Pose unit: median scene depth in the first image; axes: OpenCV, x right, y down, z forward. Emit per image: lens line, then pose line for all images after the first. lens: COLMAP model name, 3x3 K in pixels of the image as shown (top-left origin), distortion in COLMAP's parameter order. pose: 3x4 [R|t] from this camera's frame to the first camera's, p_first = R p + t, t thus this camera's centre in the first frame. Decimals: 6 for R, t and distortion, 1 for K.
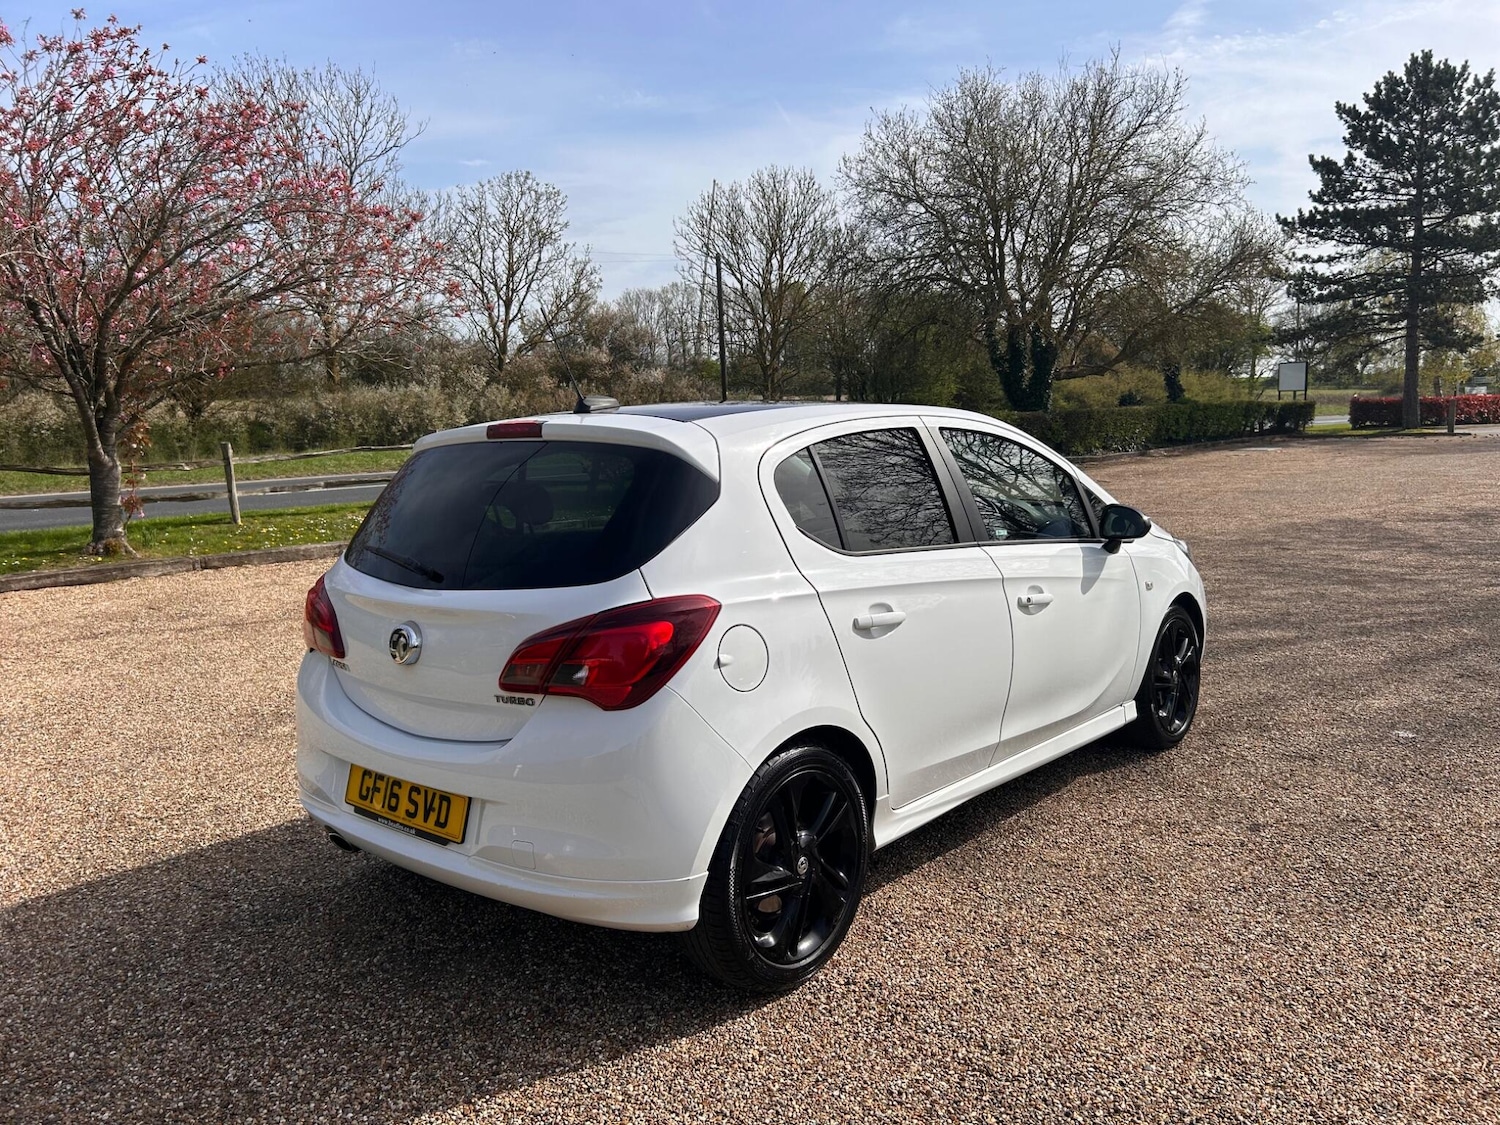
lens RADIAL K [[1132.4, 0, 761.8], [0, 1132.4, 561.3], [0, 0, 1]] dist [0.053078, -0.057049]
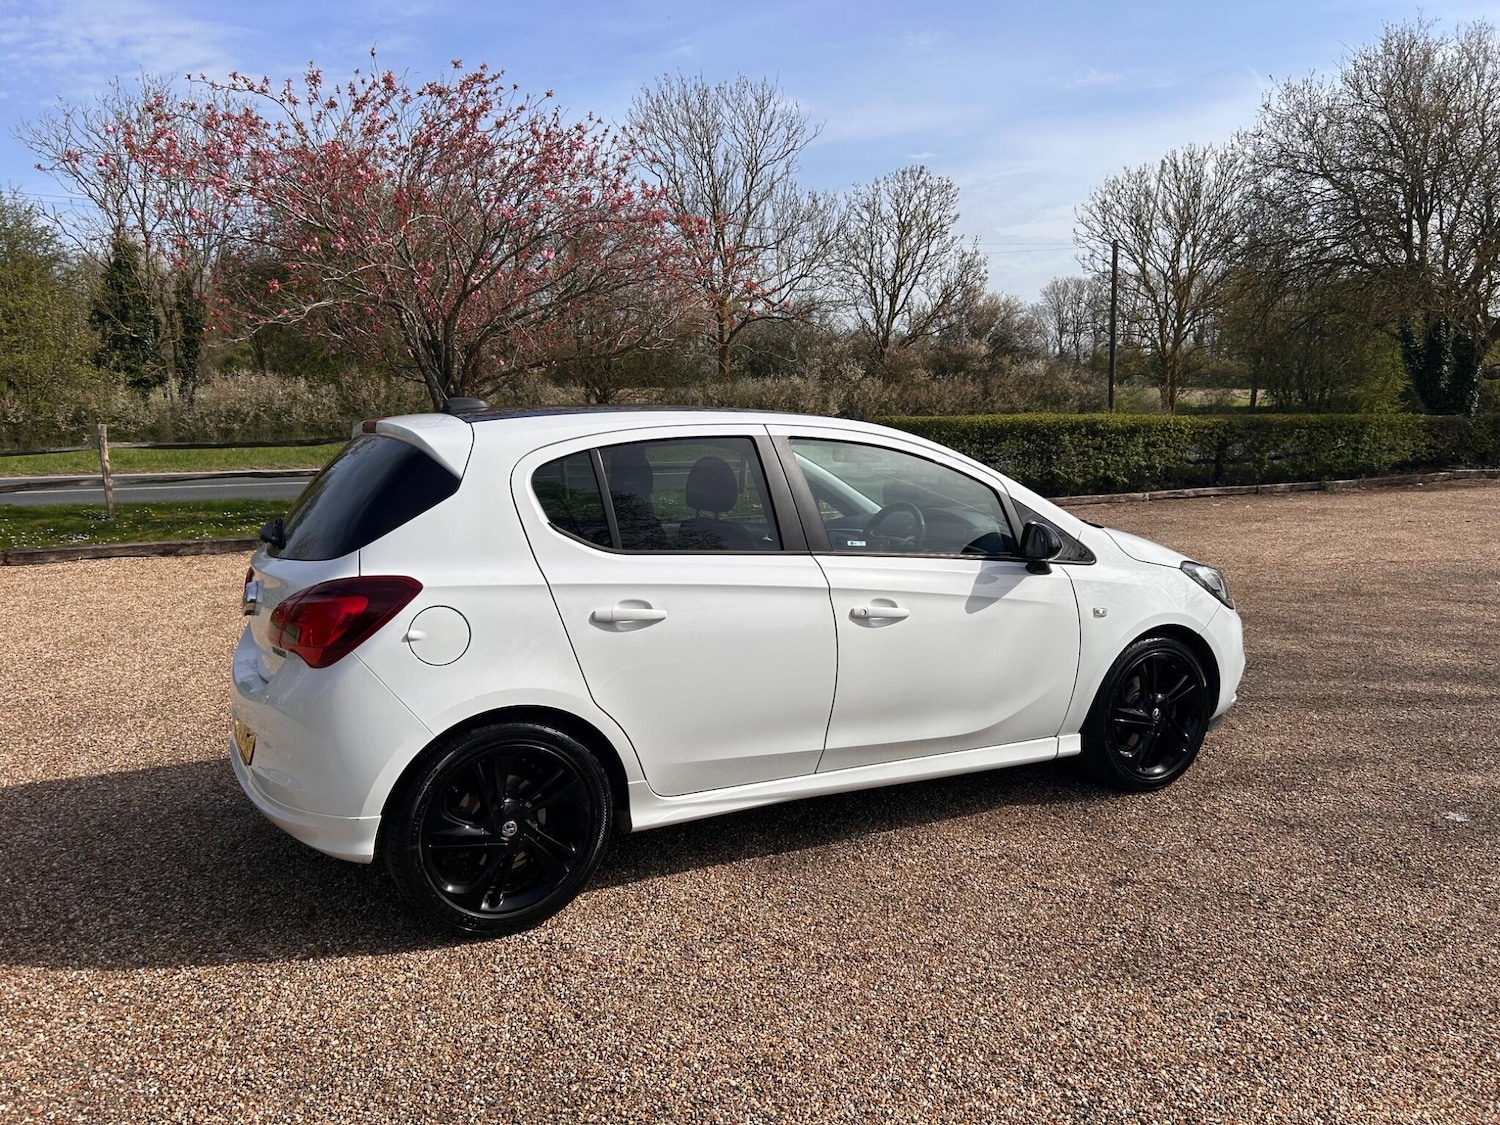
lens RADIAL K [[1132.4, 0, 757.4], [0, 1132.4, 564.2], [0, 0, 1]] dist [0.053078, -0.057049]
pose [[0.931334, 0.072913, -0.356793, 0.399439], [-0.069281, 0.997333, 0.022968, -0.019524], [0.357516, 0.003328, 0.933901, 0.032122]]
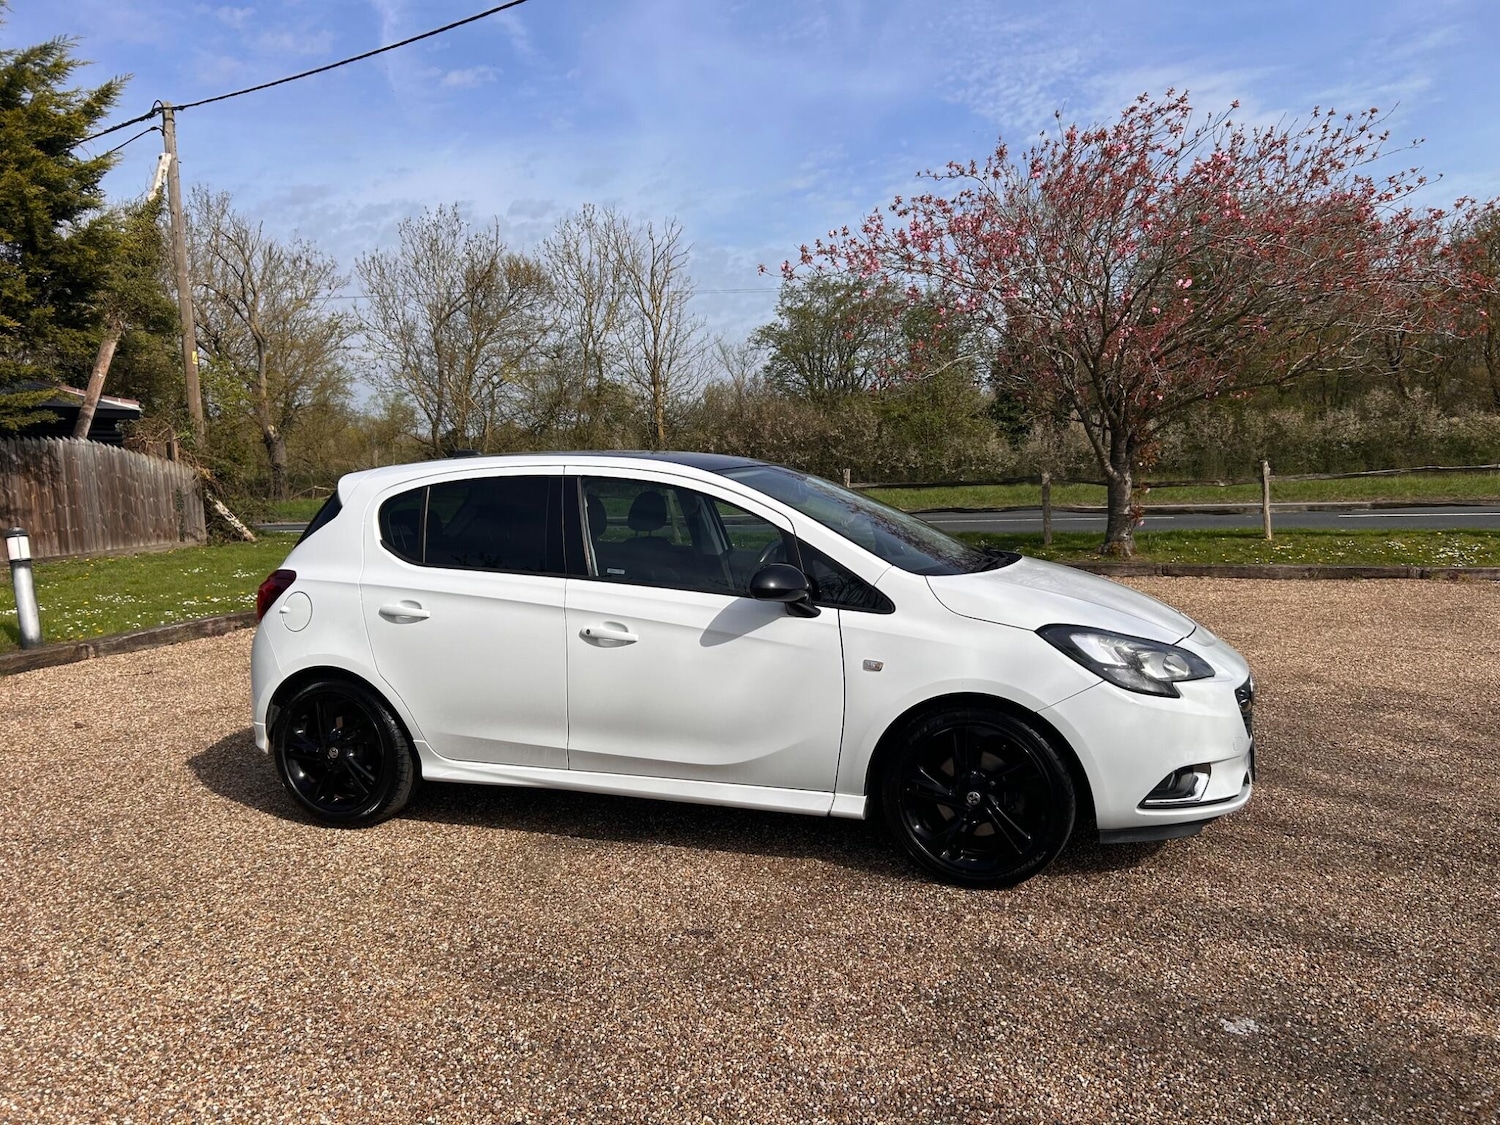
lens RADIAL K [[1132.4, 0, 759.0], [0, 1132.4, 572.1], [0, 0, 1]] dist [0.053078, -0.057049]
pose [[0.359386, 0.104977, -0.927266, 1.057762], [-0.102056, 0.992114, 0.072764, -0.098041], [0.927592, 0.068482, 0.367266, 0.594326]]
